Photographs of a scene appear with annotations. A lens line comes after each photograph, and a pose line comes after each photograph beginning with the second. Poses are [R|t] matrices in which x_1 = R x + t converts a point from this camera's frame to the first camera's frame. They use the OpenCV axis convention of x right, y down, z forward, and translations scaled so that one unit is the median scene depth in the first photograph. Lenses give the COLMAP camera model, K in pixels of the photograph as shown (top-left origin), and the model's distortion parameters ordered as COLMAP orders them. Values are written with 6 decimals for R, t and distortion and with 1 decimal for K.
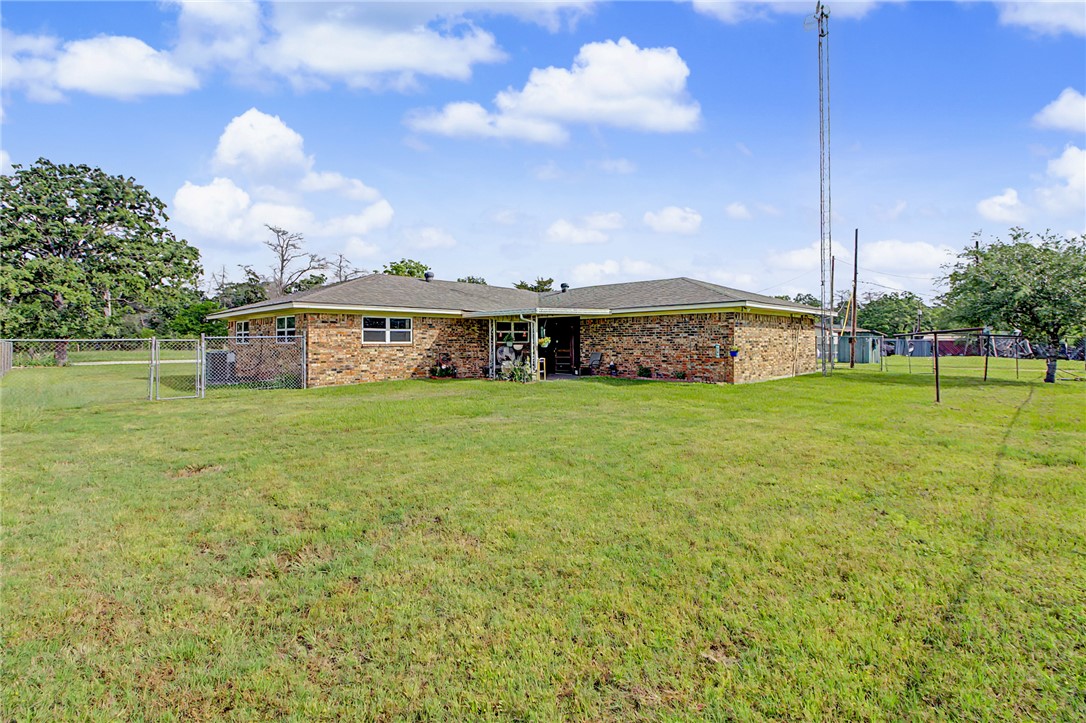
lens RADIAL K [[502.5, 0, 538.7], [0, 502.5, 342.6], [0, 0, 1]] dist [-0.005355, -0.000306]
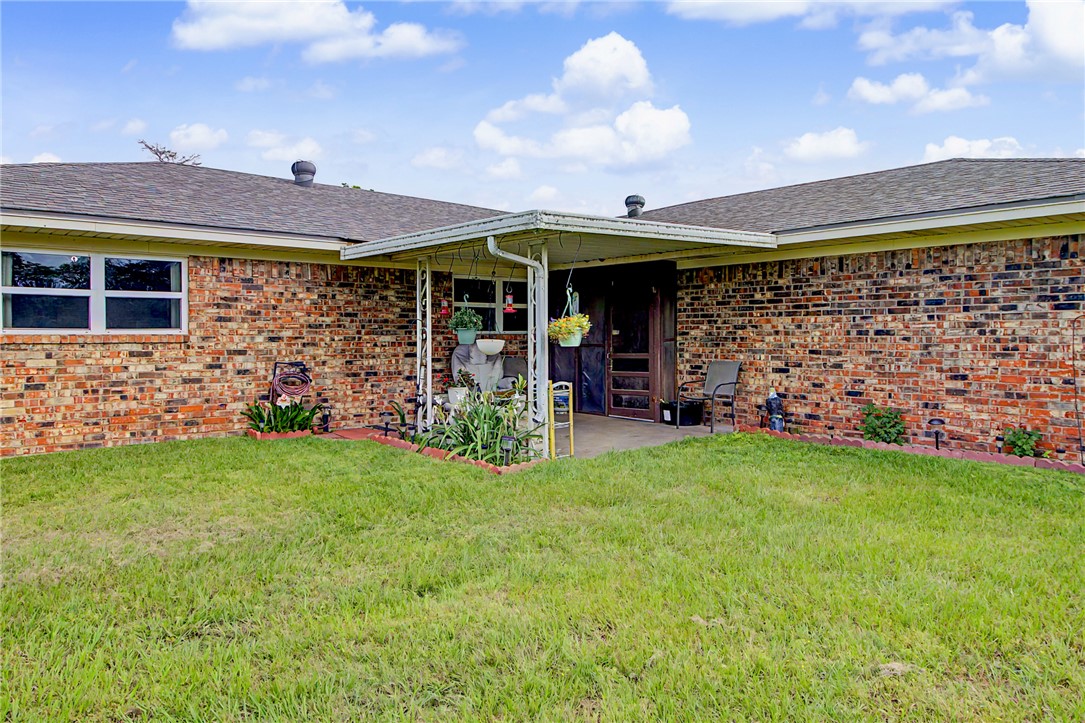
lens RADIAL K [[636.0, 0, 545.7], [0, 636.0, 342.5], [0, 0, 1]] dist [-0.000451, -0.000092]
pose [[0.996396, 0.002671, -0.084780, 0.028807], [-0.001904, 0.999957, 0.009130, 0.002771], [0.084801, -0.008935, 0.996358, 0.578320]]
